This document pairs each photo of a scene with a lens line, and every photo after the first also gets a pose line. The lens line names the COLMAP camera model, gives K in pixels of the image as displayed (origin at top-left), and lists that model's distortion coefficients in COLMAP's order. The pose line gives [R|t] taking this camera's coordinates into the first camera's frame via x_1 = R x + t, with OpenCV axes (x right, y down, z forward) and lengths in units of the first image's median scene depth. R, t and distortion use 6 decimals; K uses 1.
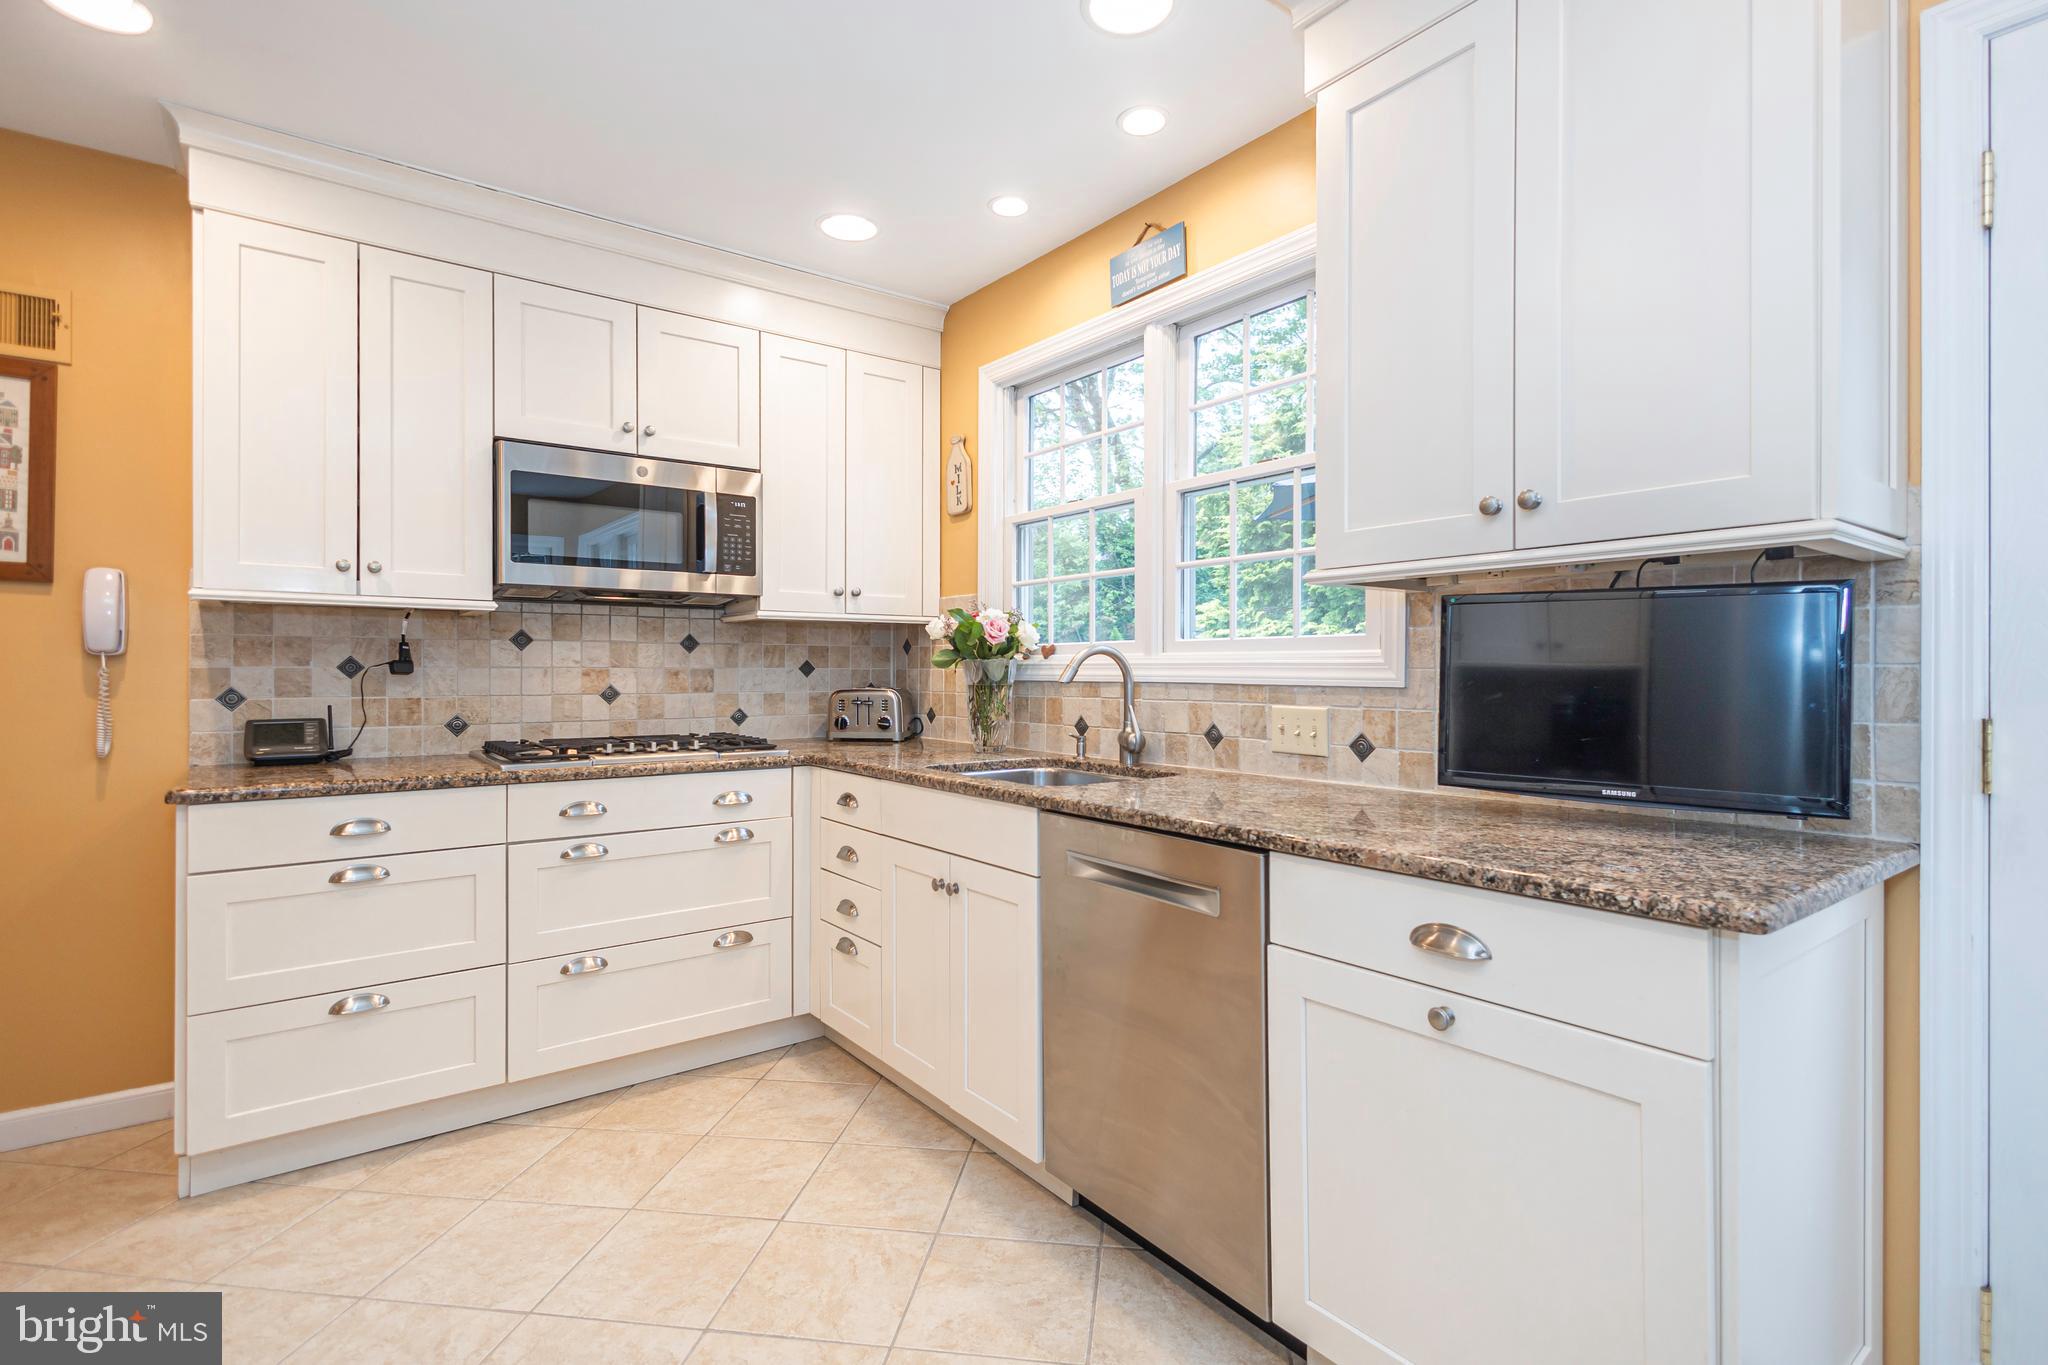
lens RADIAL K [[962.7, 0, 1035.0], [0, 962.7, 669.9], [0, 0, 1]] dist [0.007080, -0.000936]
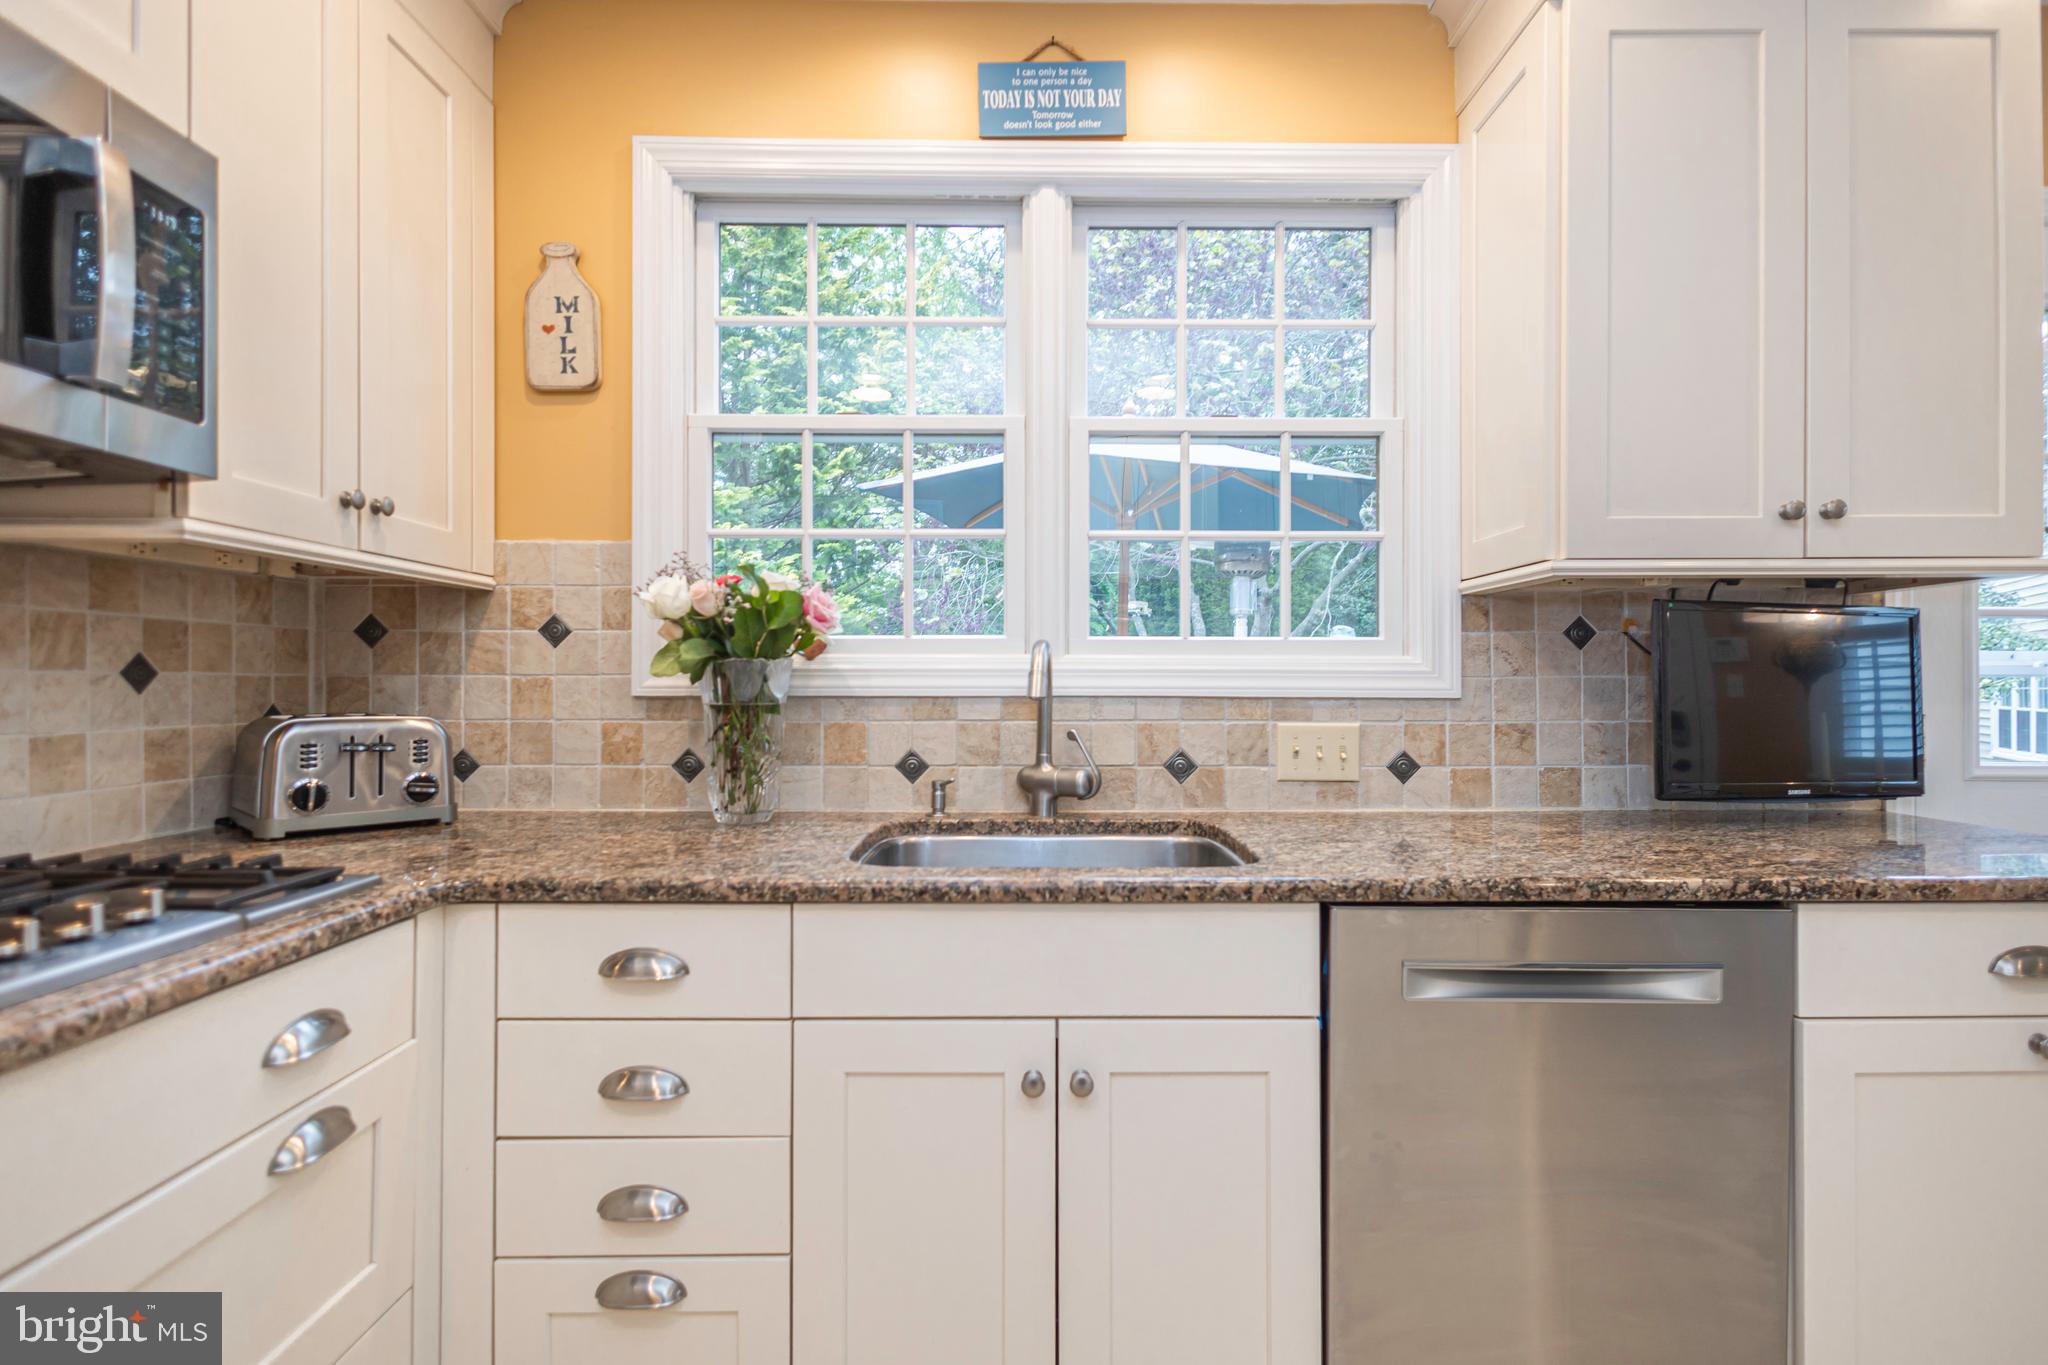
lens RADIAL K [[967.7, 0, 1021.8], [0, 967.7, 682.0], [0, 0, 1]] dist [0.005357, 0.000229]
pose [[0.604330, 0.001149, 0.796733, -0.487539], [-0.000845, 0.999999, -0.000801, 0.003483], [-0.796733, -0.000189, 0.604331, 0.635219]]
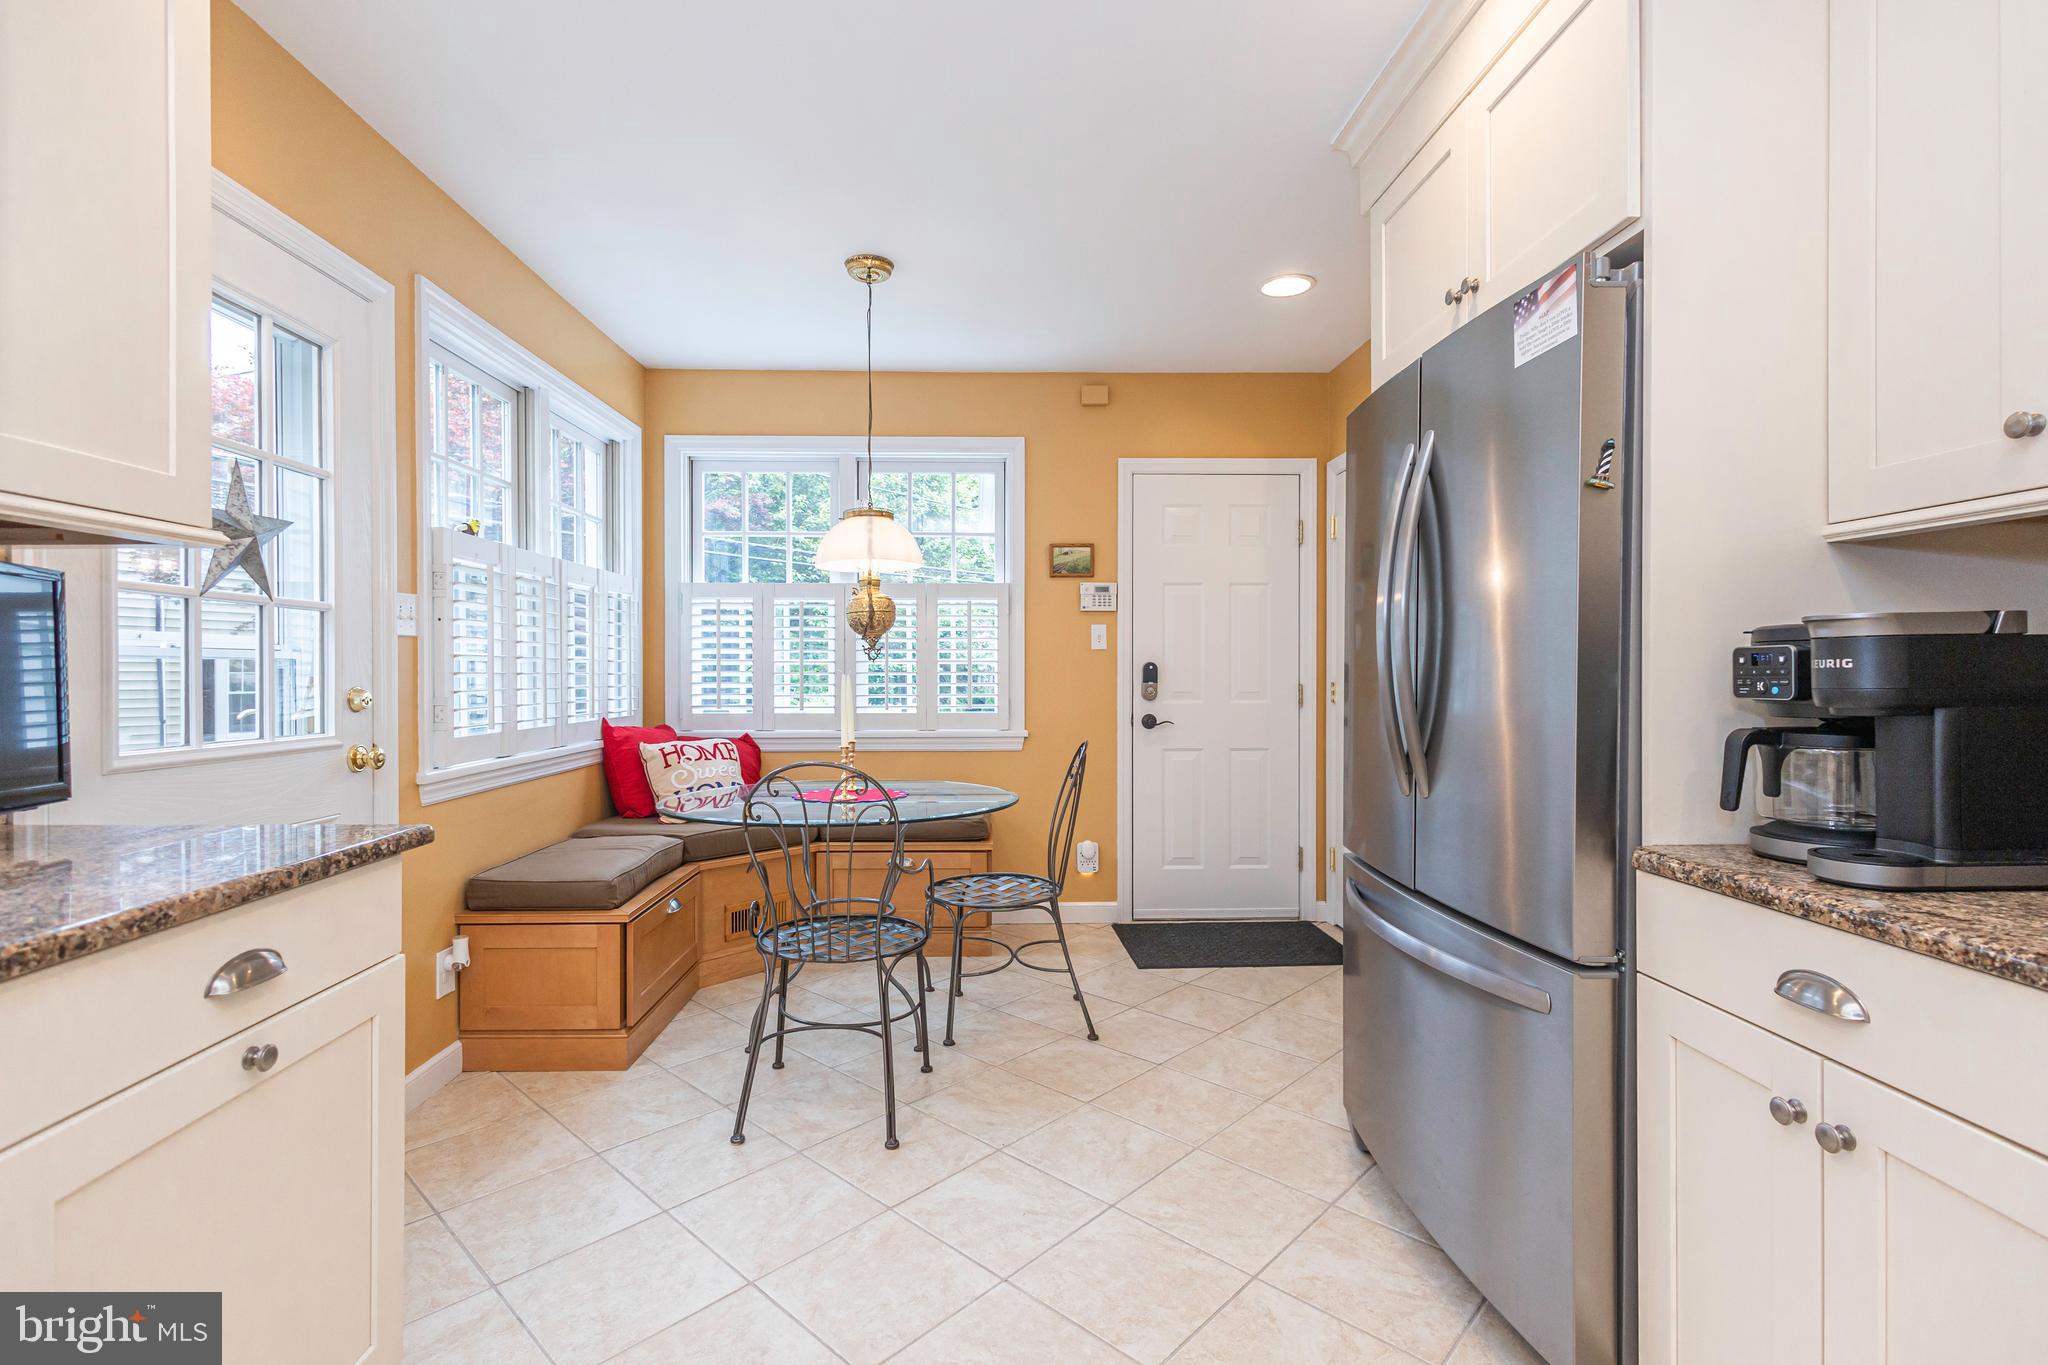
lens RADIAL K [[949.3, 0, 1012.1], [0, 949.3, 677.4], [0, 0, 1]] dist [0.003952, 0.000174]
pose [[-0.814586, -0.005022, 0.580021, -0.321120], [-0.002598, 0.999984, 0.005009, 0.007649], [-0.580037, 0.002573, -0.814586, 0.676497]]
